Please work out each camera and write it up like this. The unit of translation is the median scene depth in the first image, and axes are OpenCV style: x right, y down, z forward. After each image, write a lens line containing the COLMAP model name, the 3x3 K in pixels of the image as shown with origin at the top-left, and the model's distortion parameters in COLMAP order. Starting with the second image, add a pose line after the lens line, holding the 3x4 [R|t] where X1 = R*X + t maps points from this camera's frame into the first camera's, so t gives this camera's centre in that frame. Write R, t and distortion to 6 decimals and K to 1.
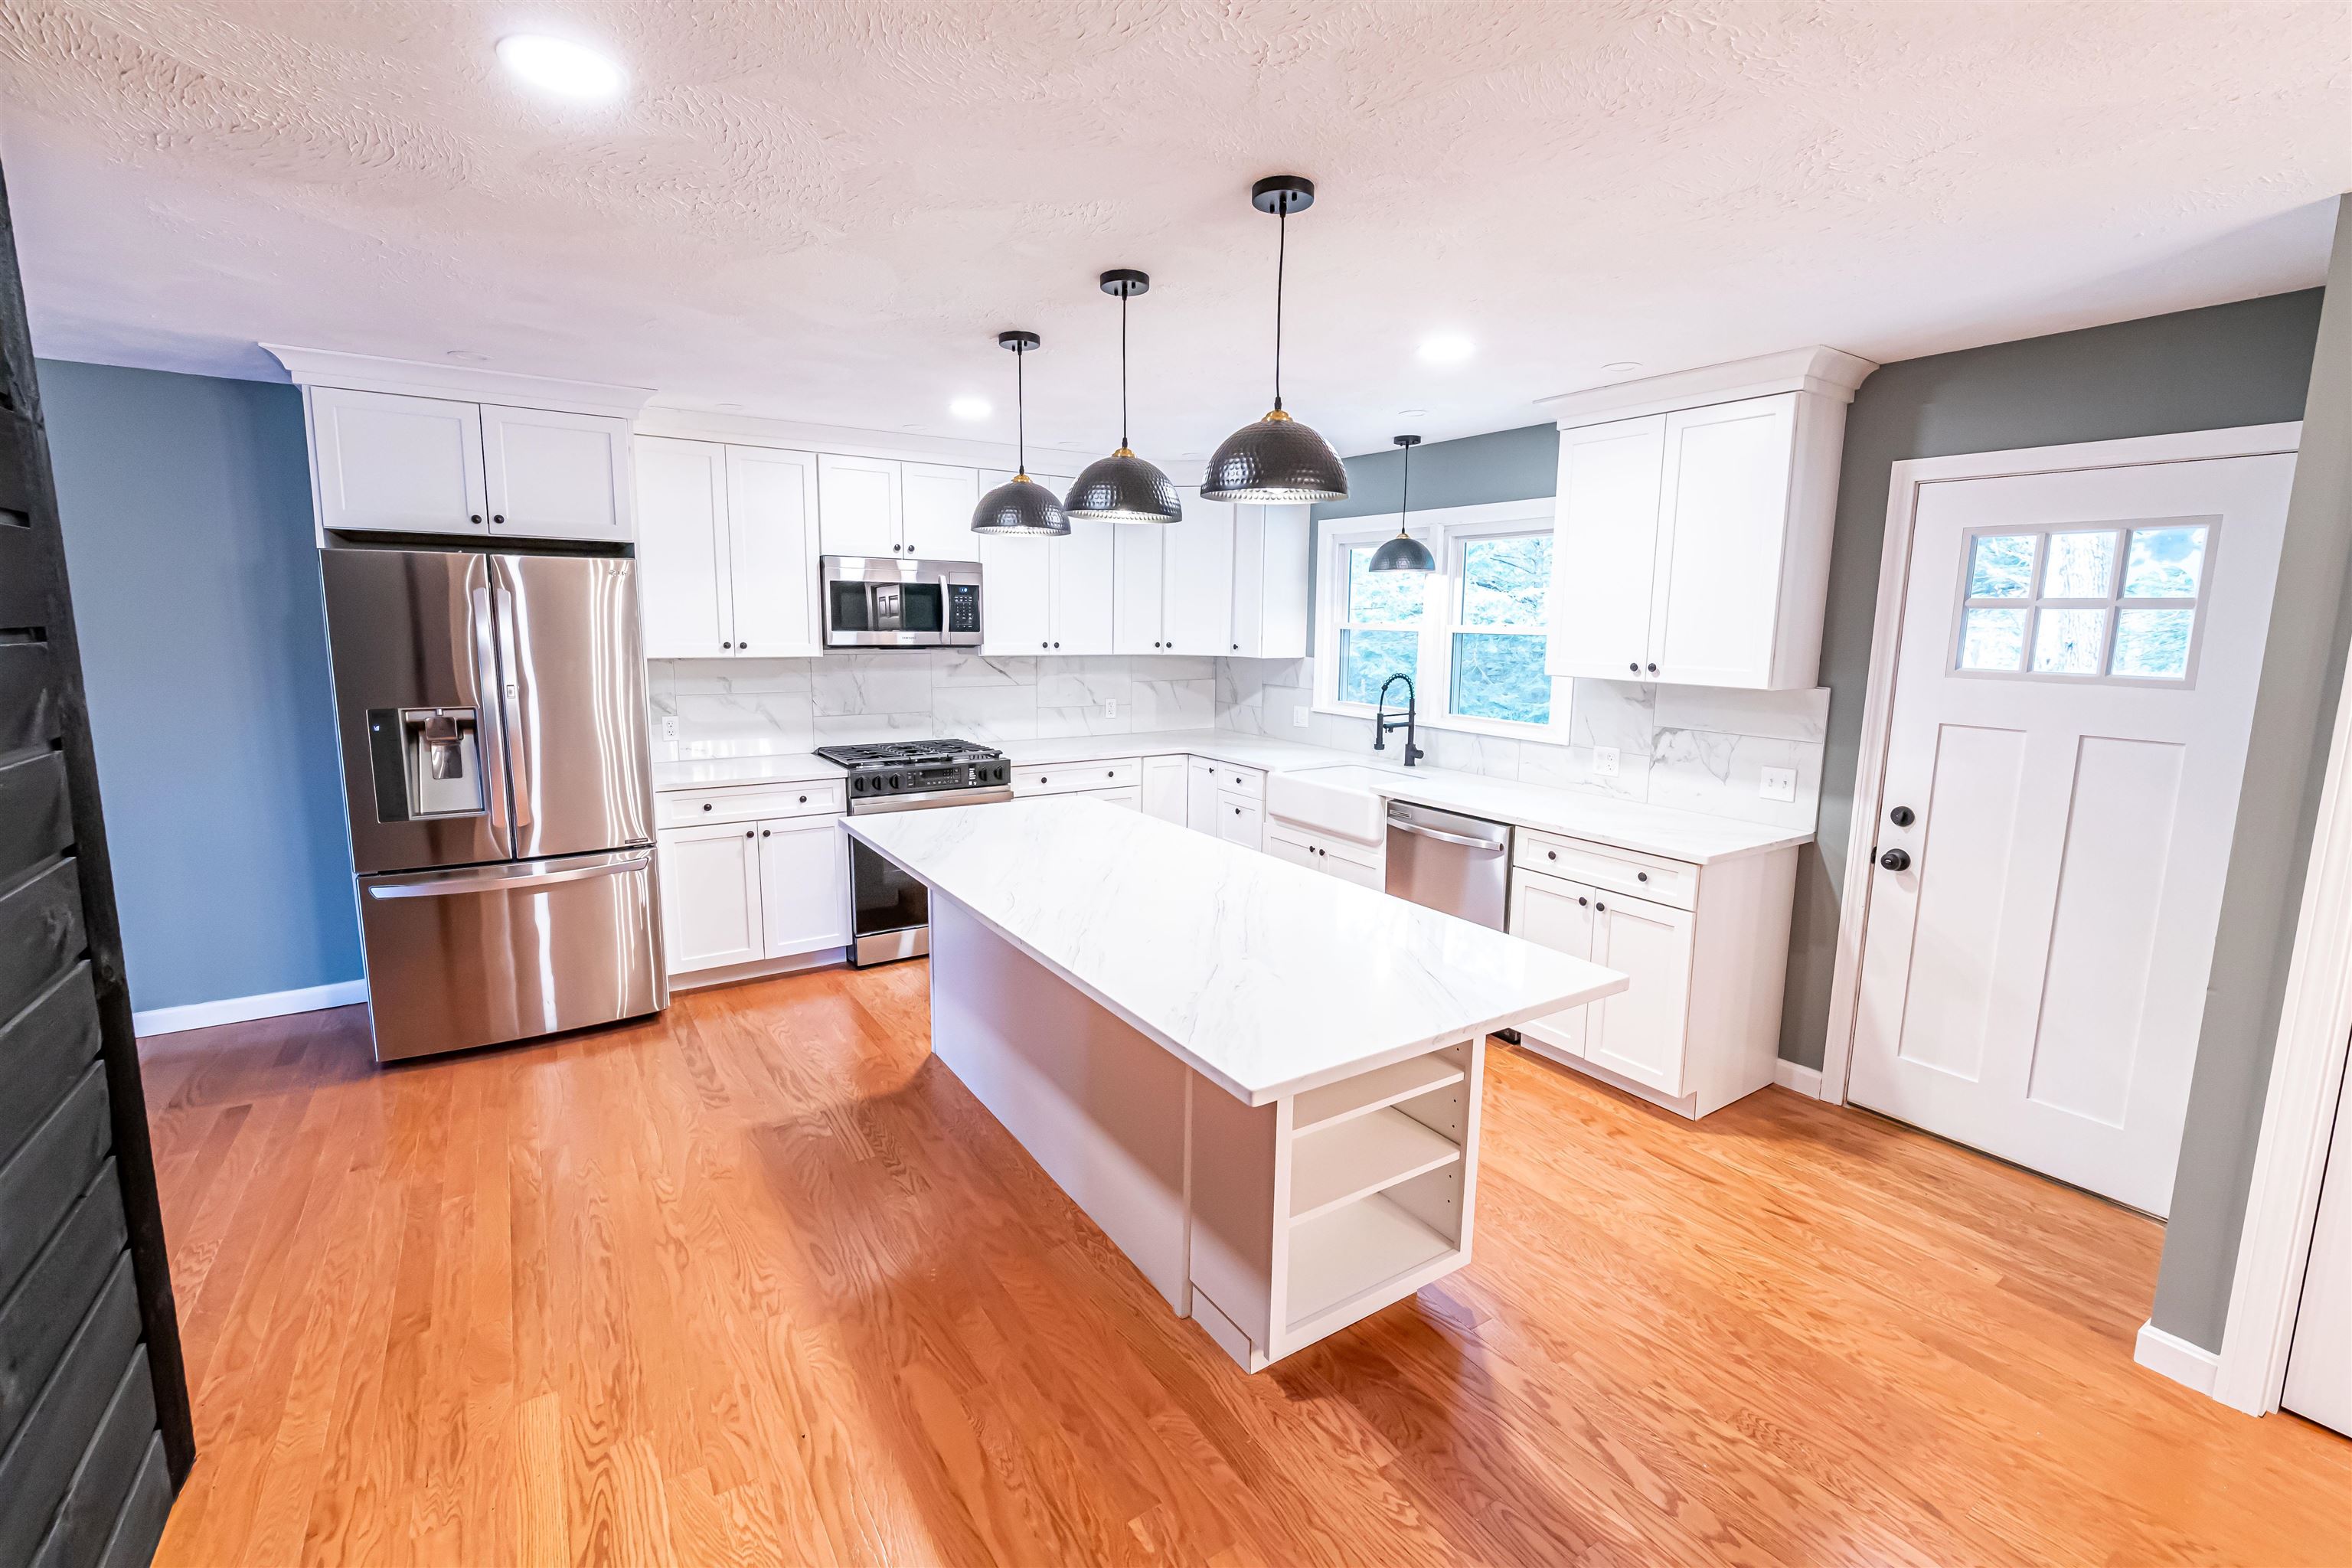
lens RADIAL K [[1044.3, 0, 1176.0], [0, 1044.3, 784.0], [0, 0, 1]] dist [-0.001052, -0.000123]
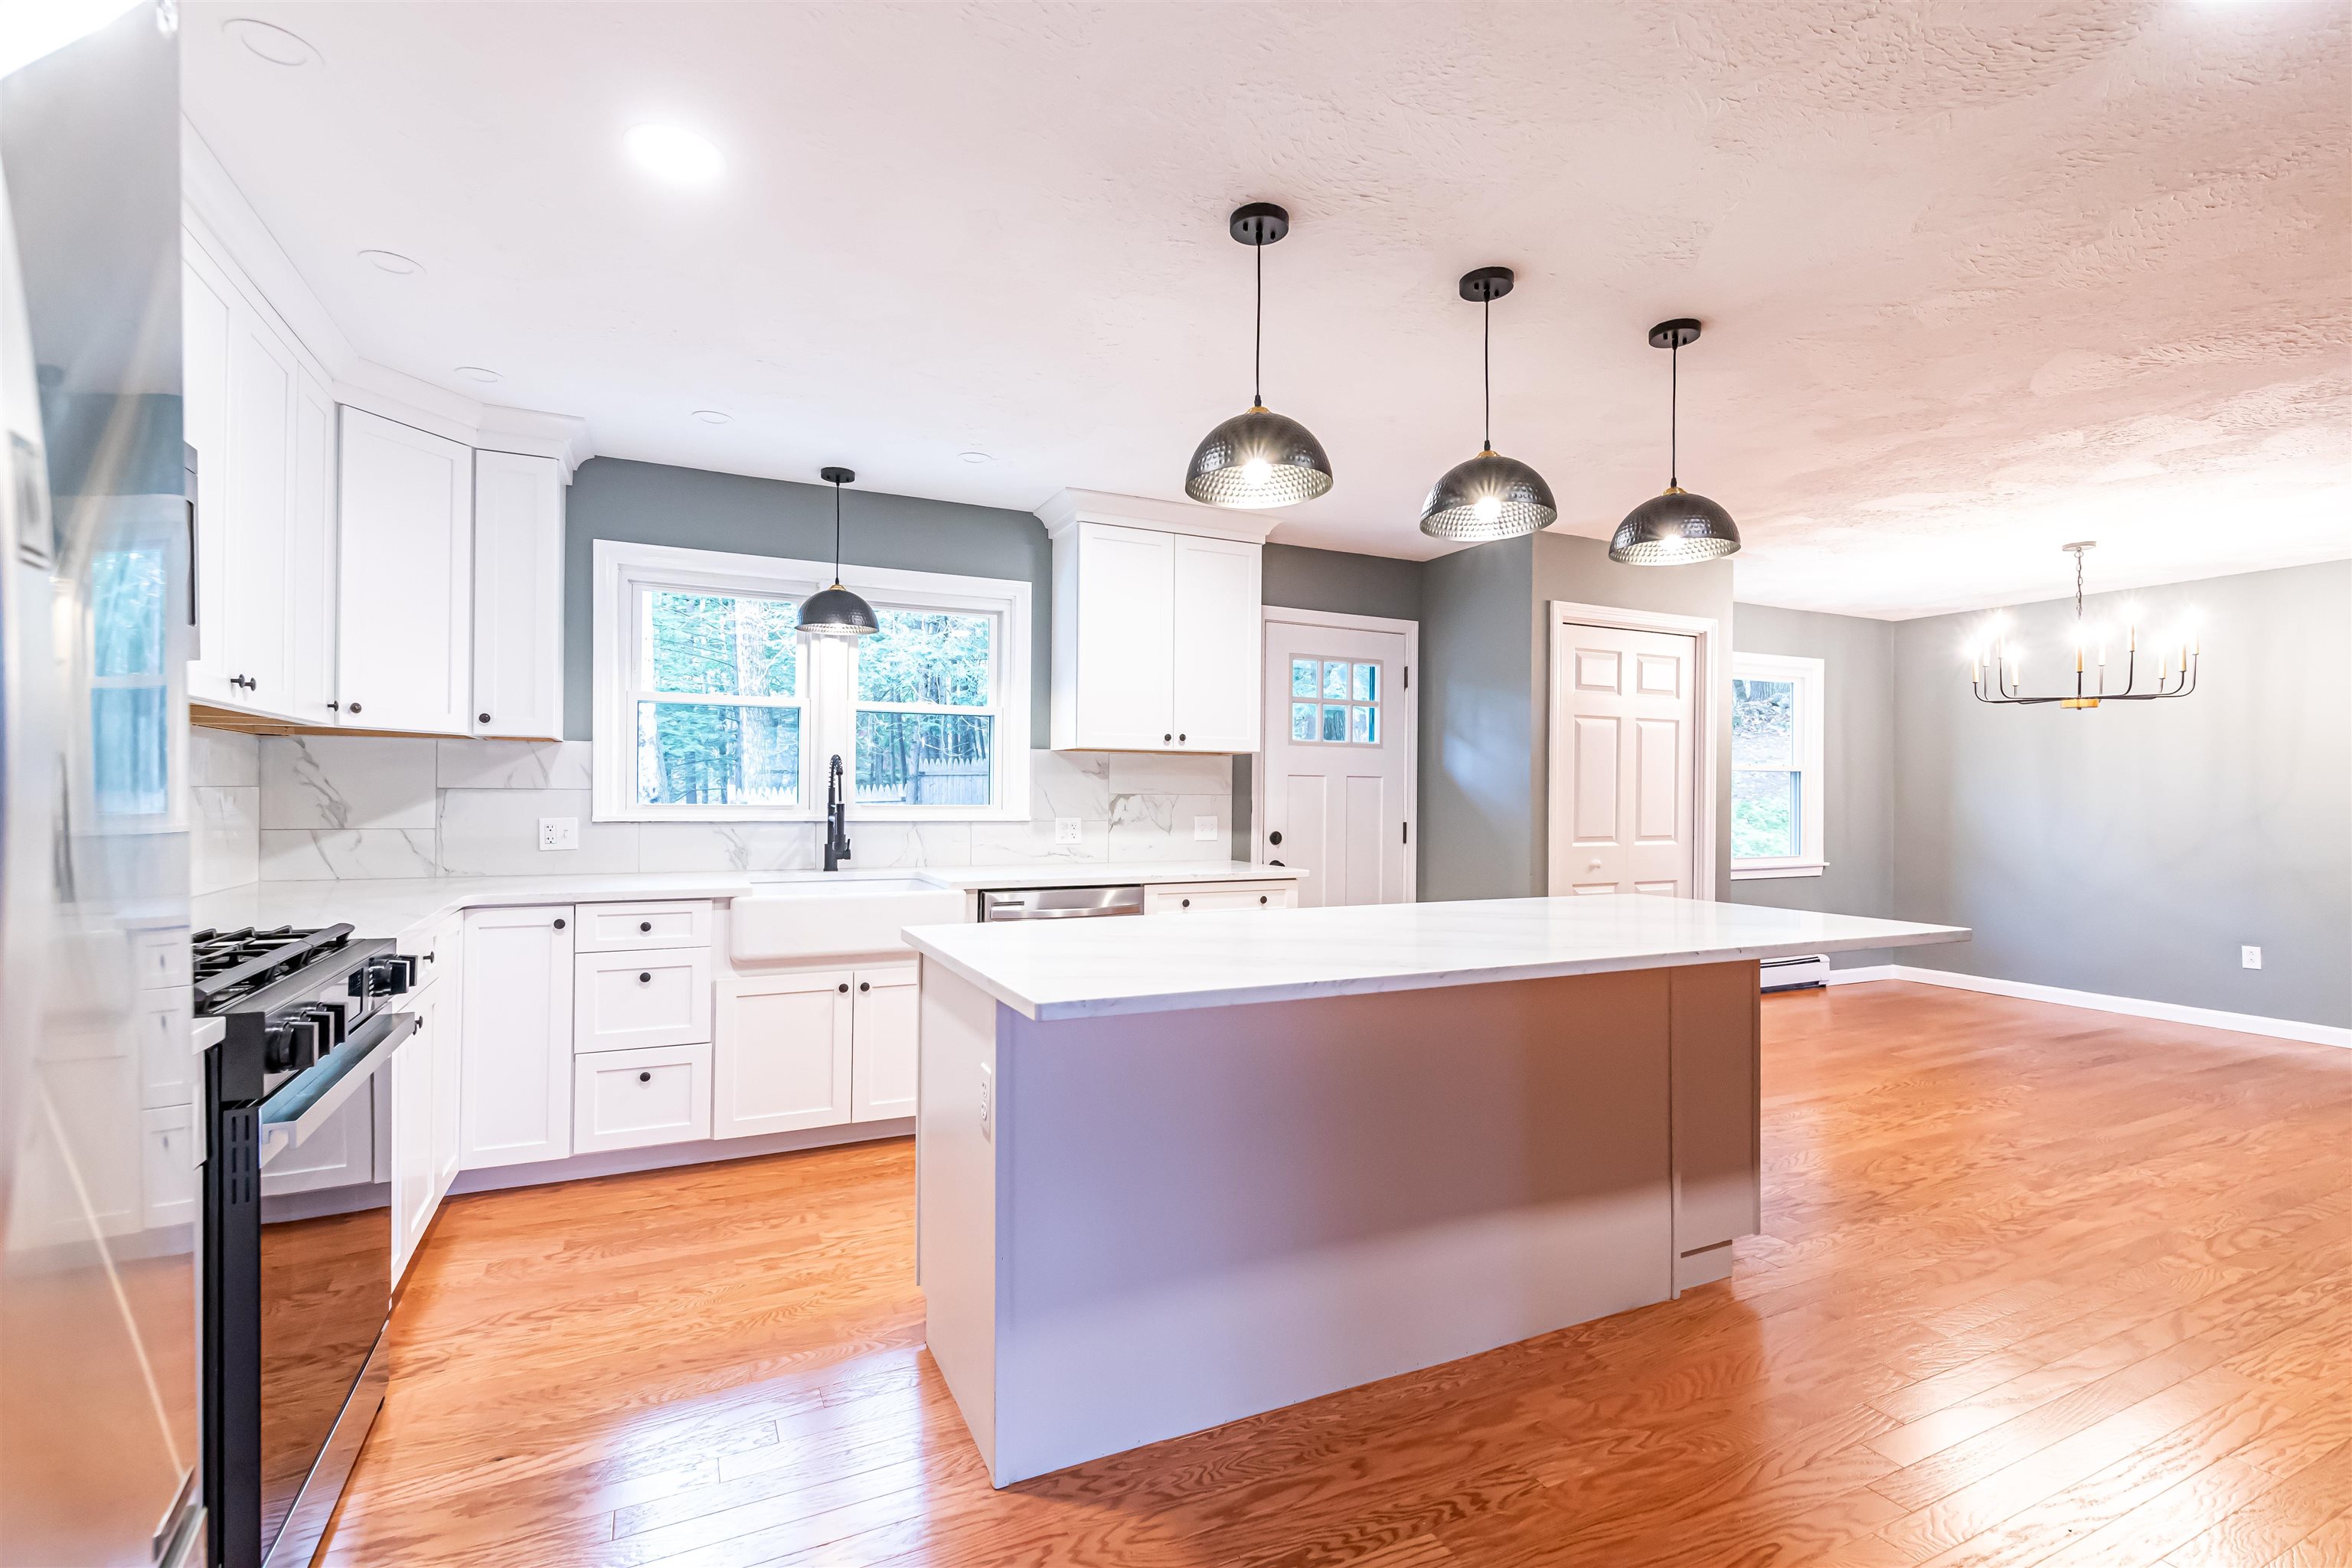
lens RADIAL K [[1019.1, 0, 1181.5], [0, 1019.1, 794.2], [0, 0, 1]] dist [0.009285, 0.000115]
pose [[0.123449, -0.011558, 0.992284, -0.564399], [0.157498, 0.987486, -0.008092, -0.029211], [-0.979773, 0.157282, 0.123725, 0.678491]]
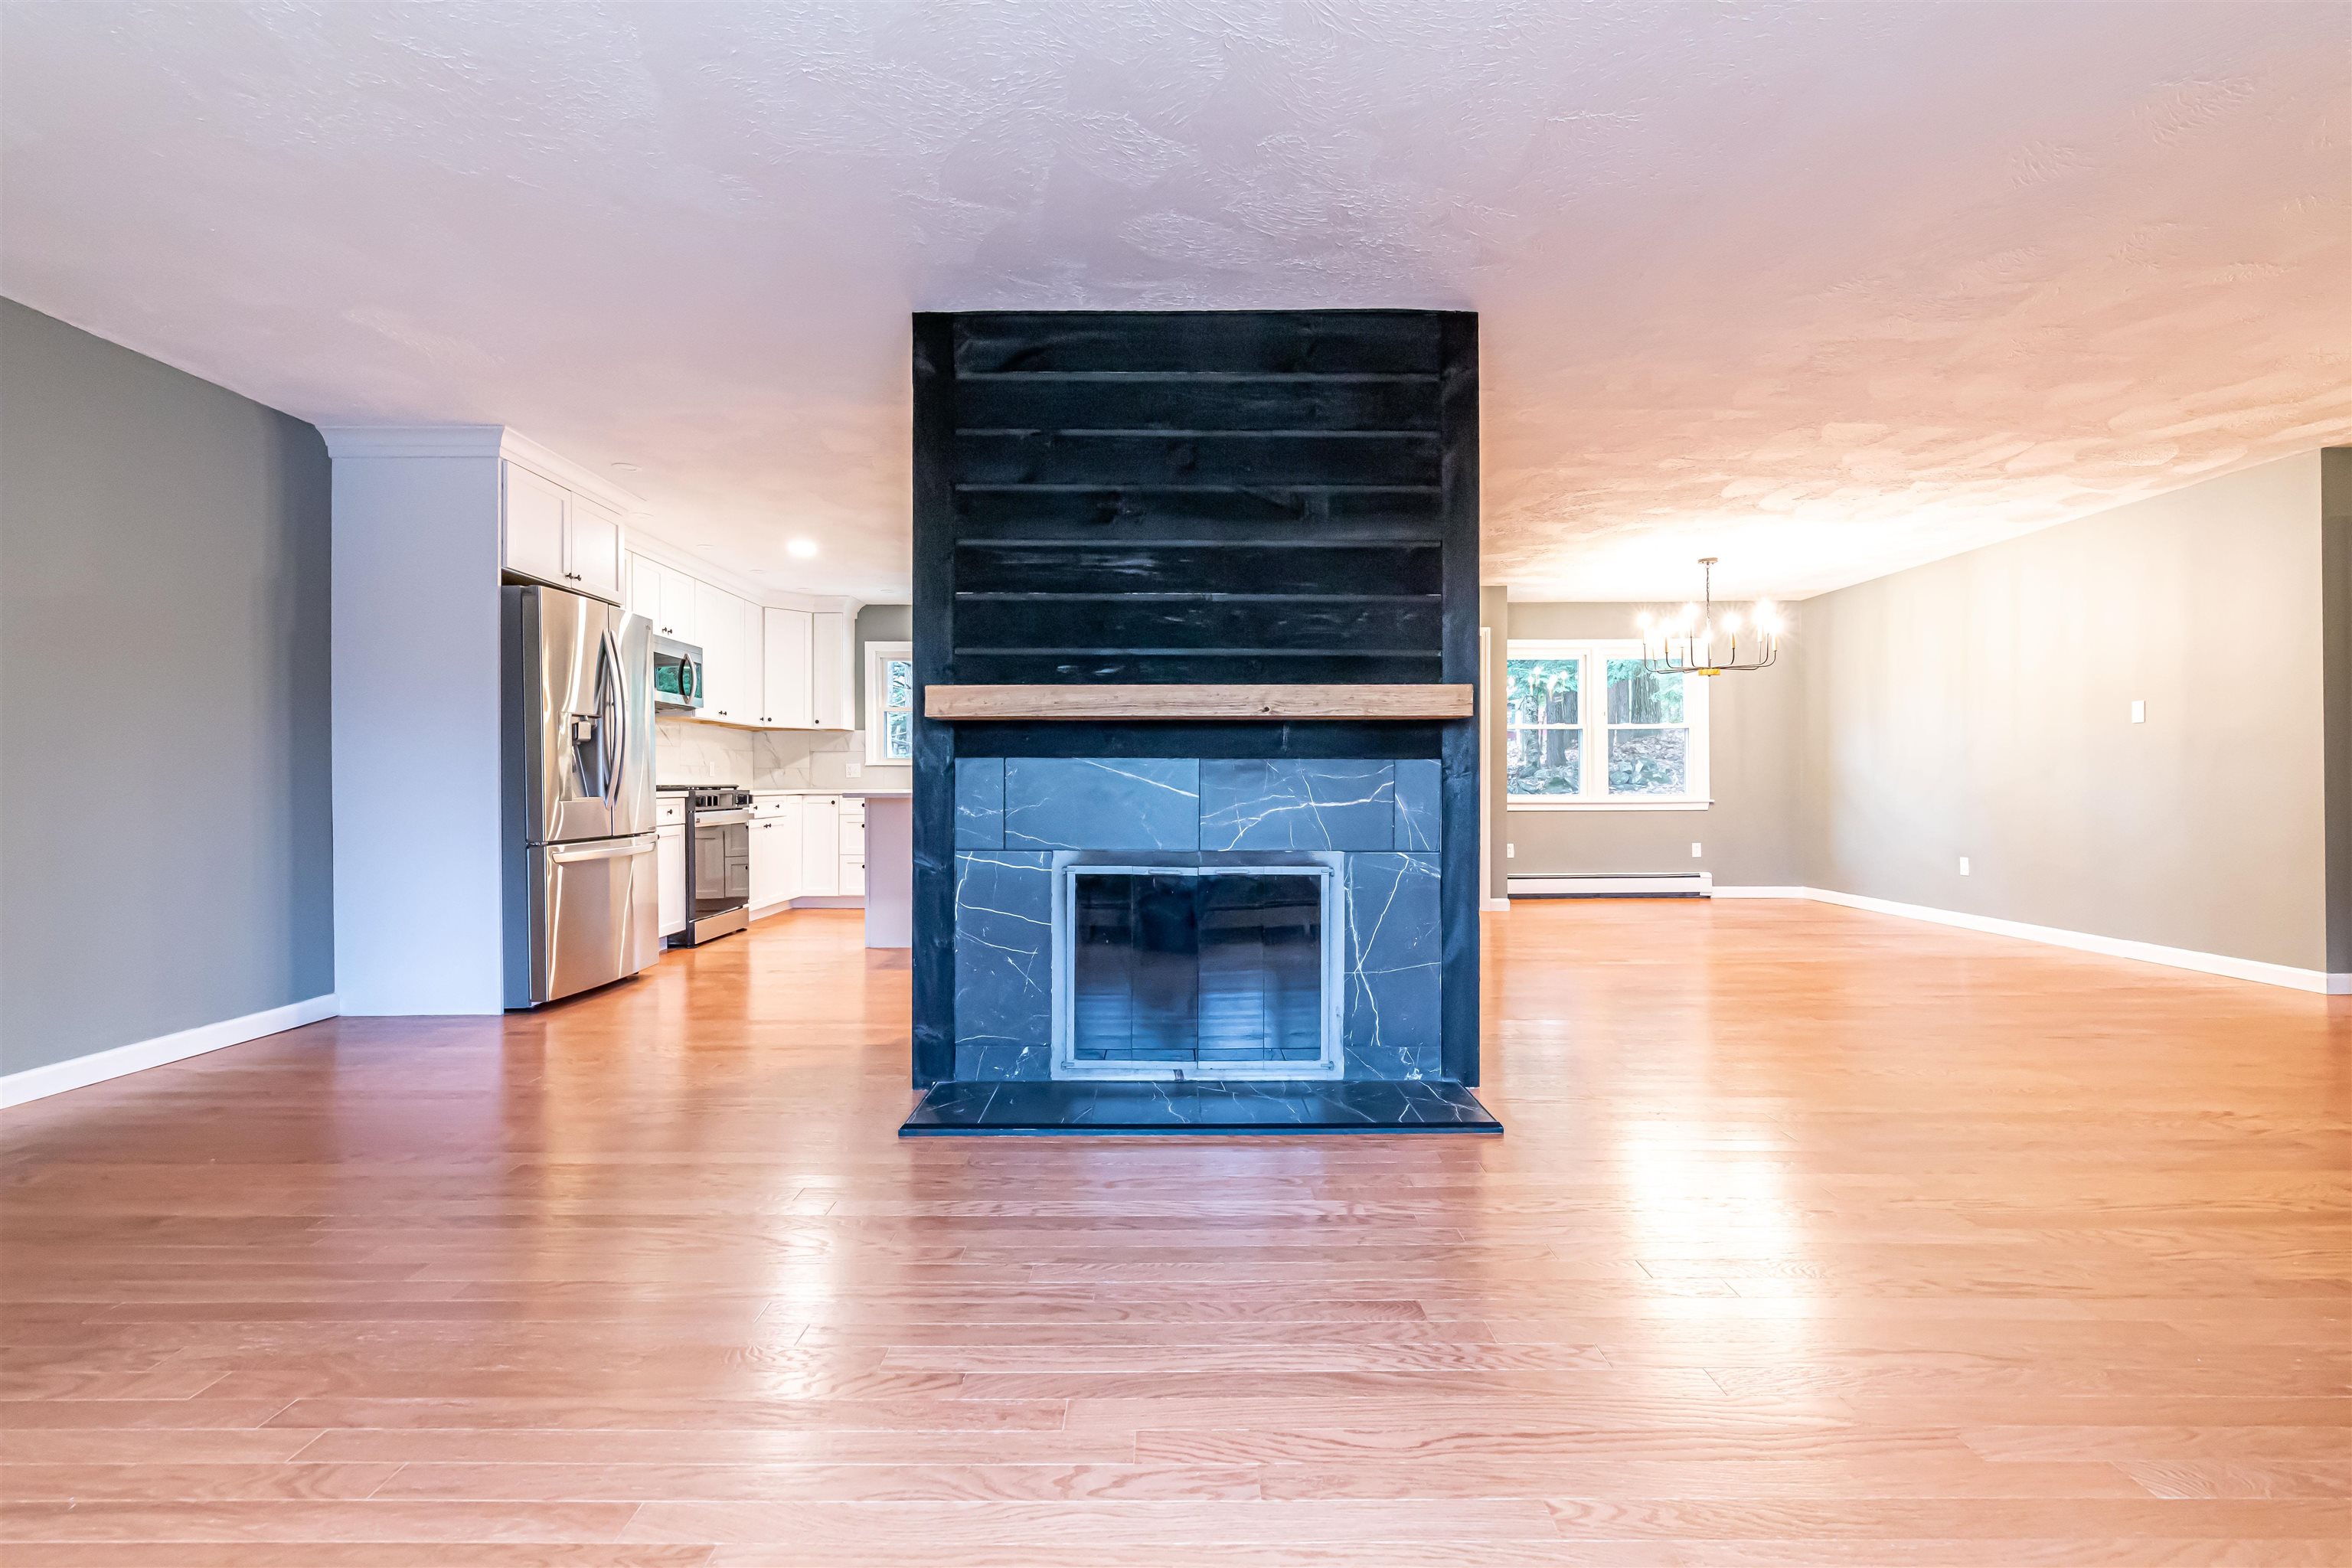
lens RADIAL K [[1044.3, 0, 1176.0], [0, 1044.3, 784.0], [0, 0, 1]] dist [-0.001052, -0.000123]
pose [[0.553034, -0.013497, 0.833049, -1.071320], [0.145288, 0.986111, -0.080475, 0.174391], [-0.820393, 0.165537, 0.547314, -0.230686]]
